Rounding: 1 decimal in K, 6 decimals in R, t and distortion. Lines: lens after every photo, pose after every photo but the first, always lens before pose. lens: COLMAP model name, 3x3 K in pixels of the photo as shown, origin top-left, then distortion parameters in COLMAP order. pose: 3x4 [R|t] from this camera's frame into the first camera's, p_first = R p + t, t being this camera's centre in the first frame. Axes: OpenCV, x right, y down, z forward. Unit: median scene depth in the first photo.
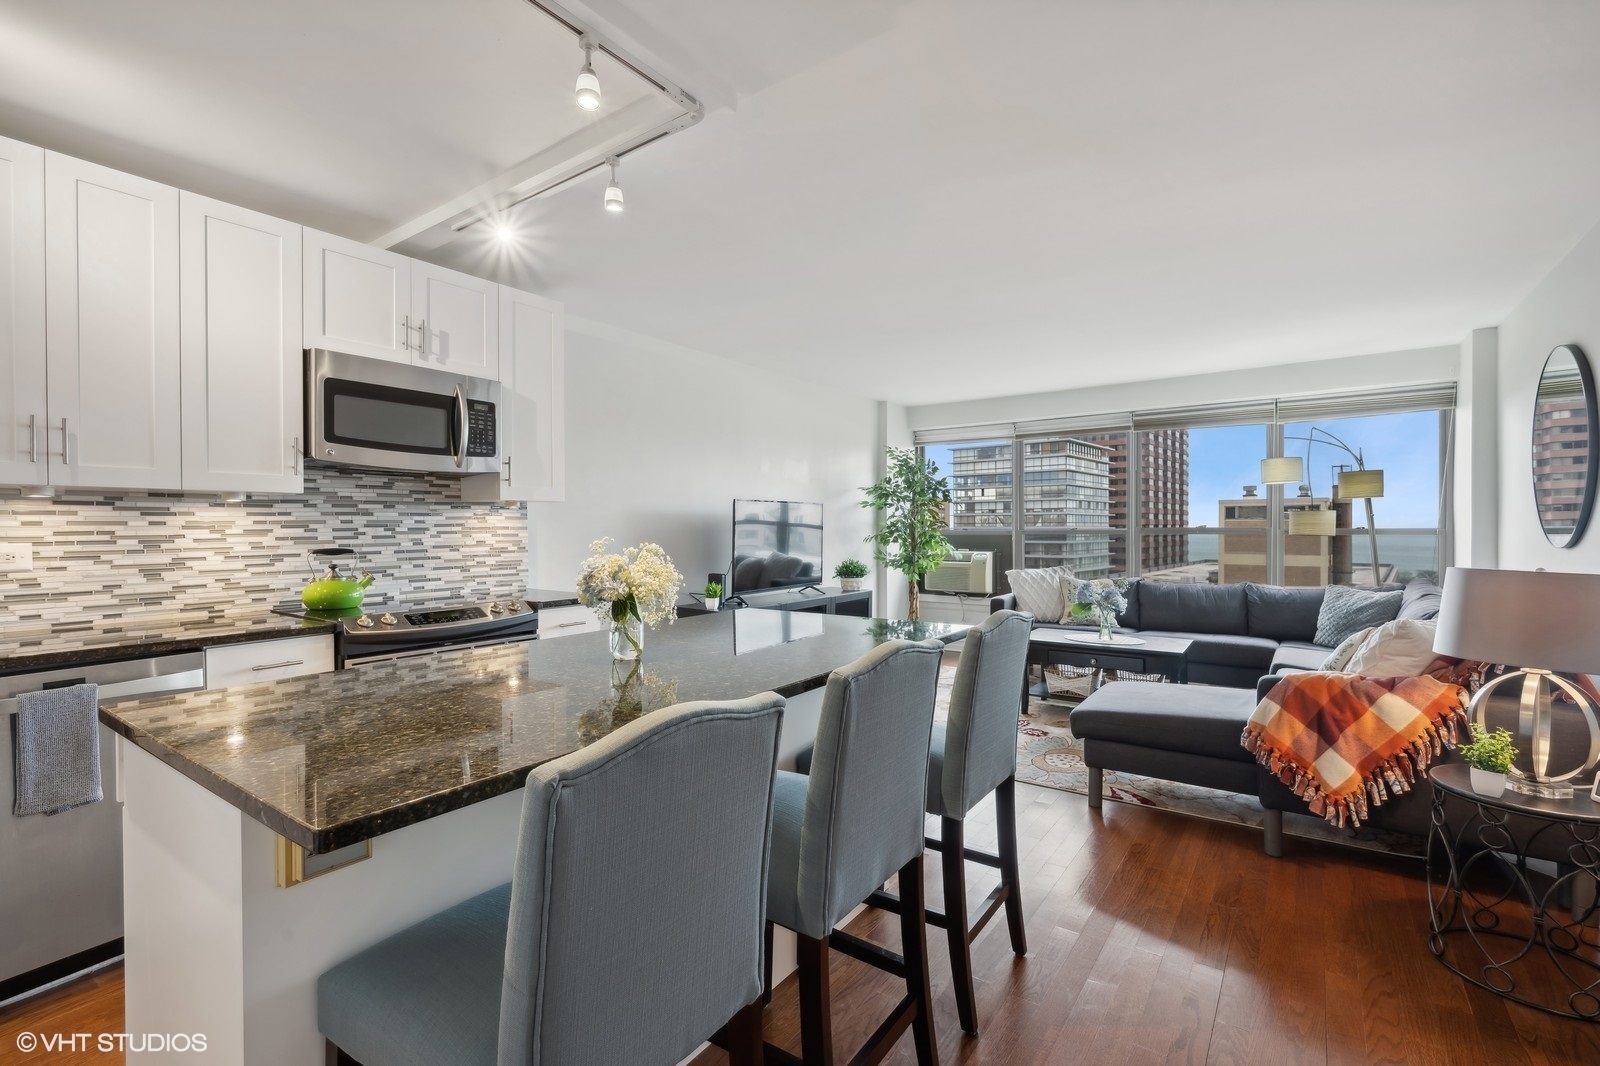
lens RADIAL K [[706.3, 0, 800.0], [0, 706.3, 533.0], [0, 0, 1]] dist [0.000724, 0.000140]
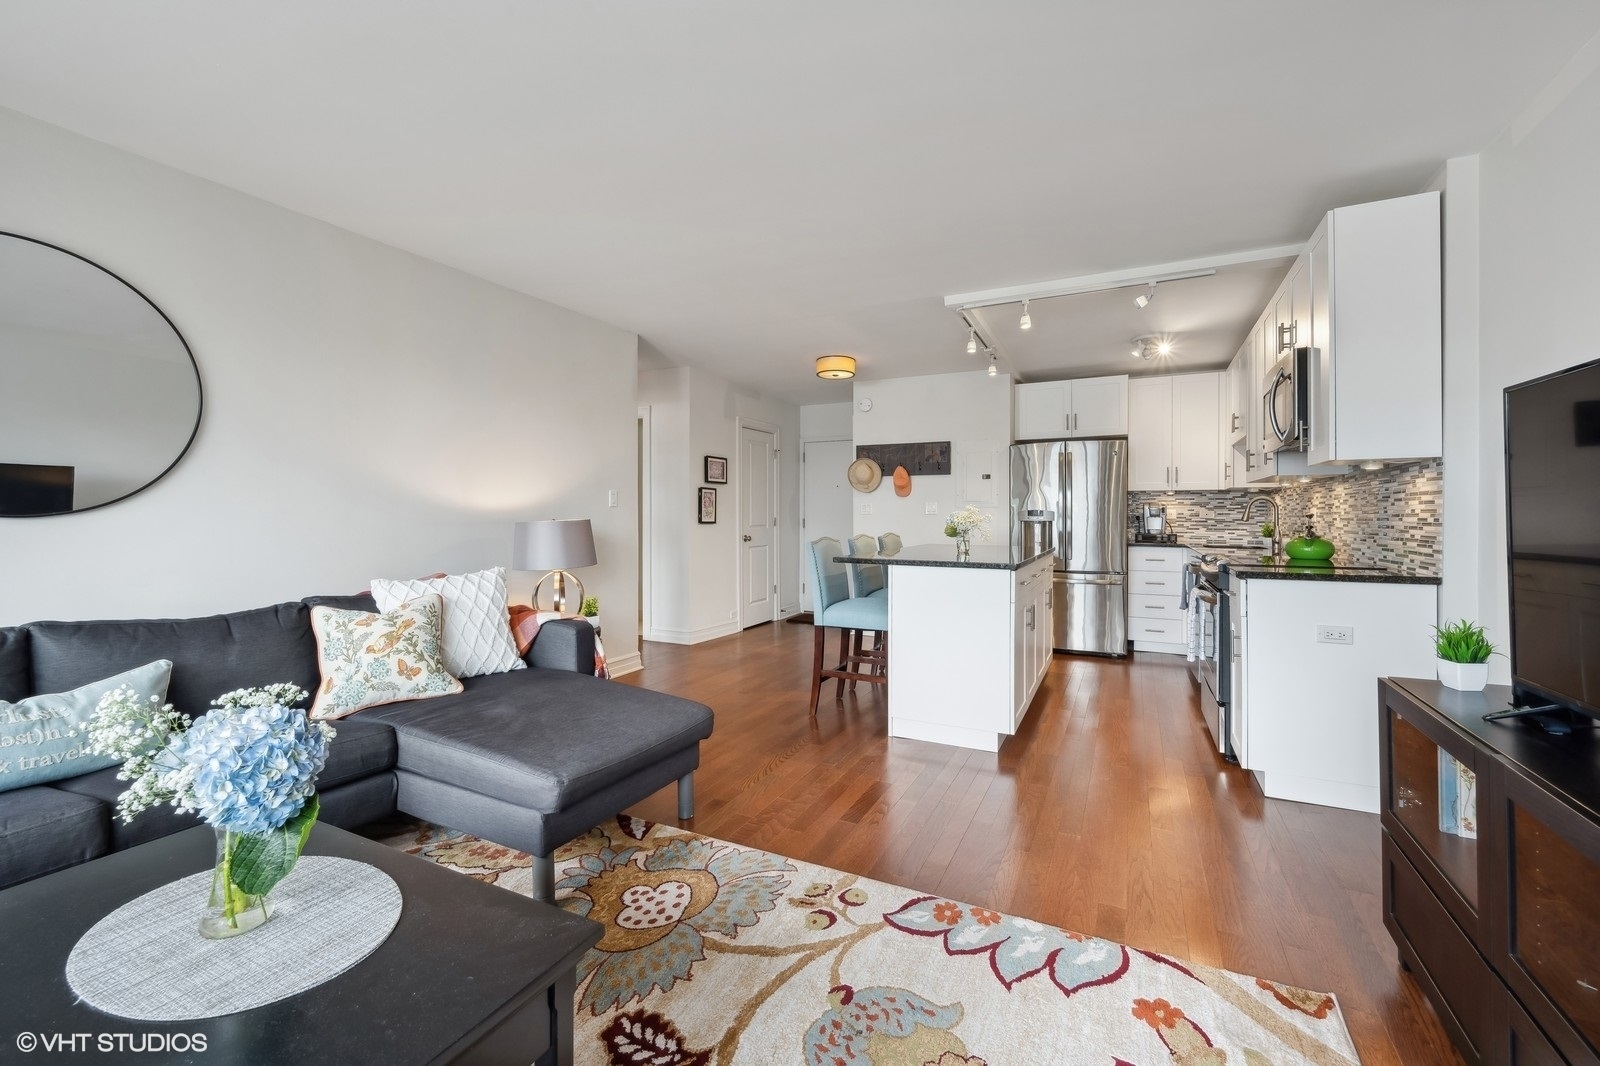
lens RADIAL K [[653.2, 0, 799.4], [0, 653.2, 513.2], [0, 0, 1]] dist [0.000492, -0.000080]
pose [[-0.988810, -0.000002, -0.149179, 0.417620], [-0.001083, 0.999974, 0.007163, 0.012554], [0.149175, 0.007244, -0.988784, 1.875946]]
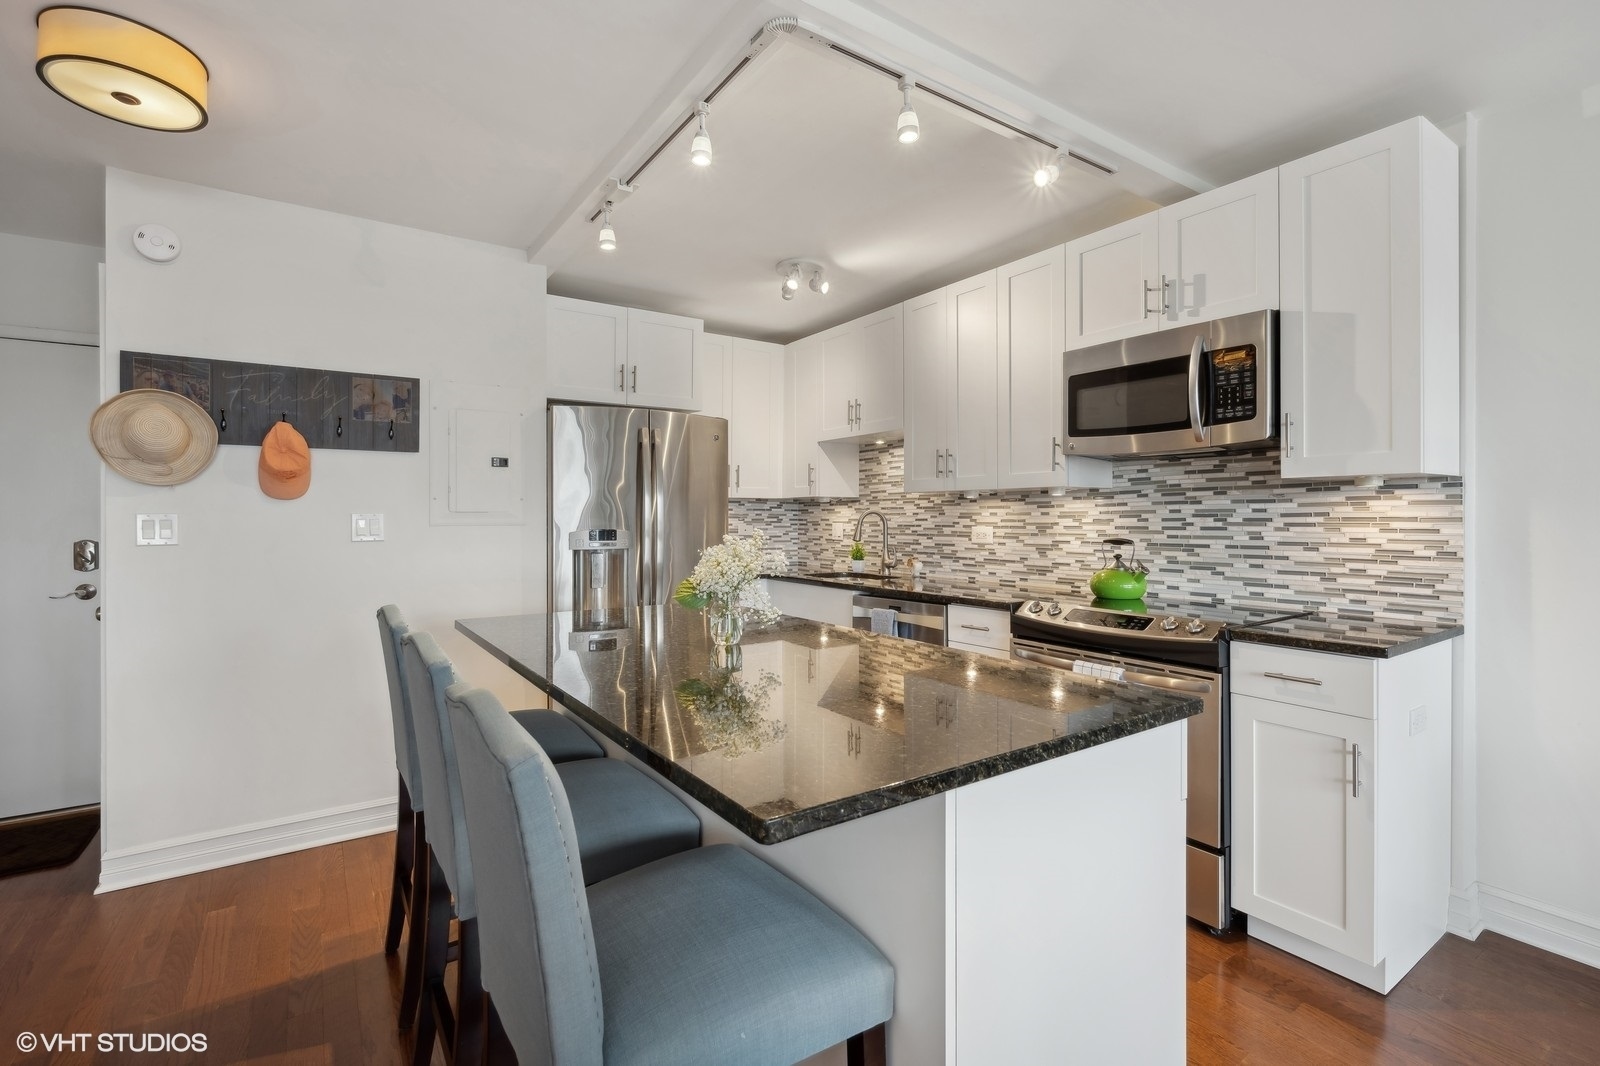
lens RADIAL K [[718.7, 0, 794.2], [0, 718.7, 516.5], [0, 0, 1]] dist [-0.003667, -0.000189]
pose [[-0.345657, 0.004824, -0.938349, 0.415672], [-0.005509, 0.999959, 0.007170, -0.012714], [0.938345, 0.007648, -0.345616, 0.838018]]
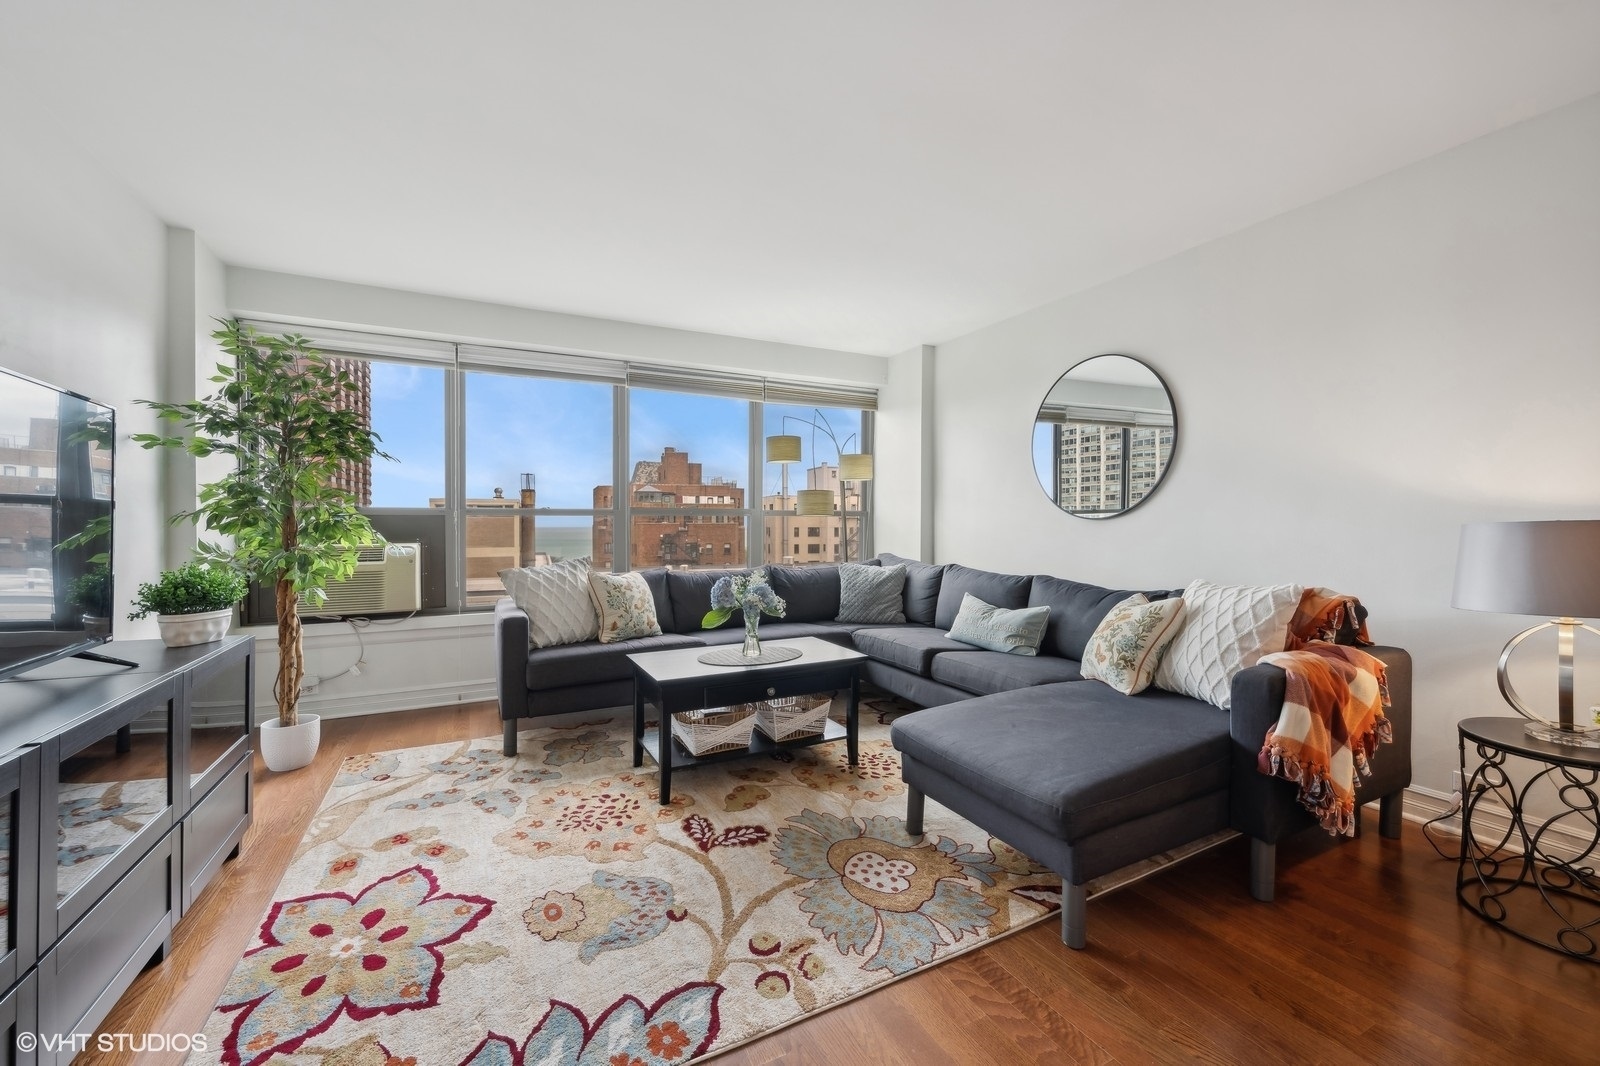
lens RADIAL K [[637.4, 0, 800.0], [0, 637.4, 533.0], [0, 0, 1]] dist [-0.000418, -0.000173]
pose [[0.456229, -0.011186, 0.889792, -0.165835], [0.007805, 0.999933, 0.008569, 0.035393], [-0.889828, 0.003036, 0.456285, 0.999108]]
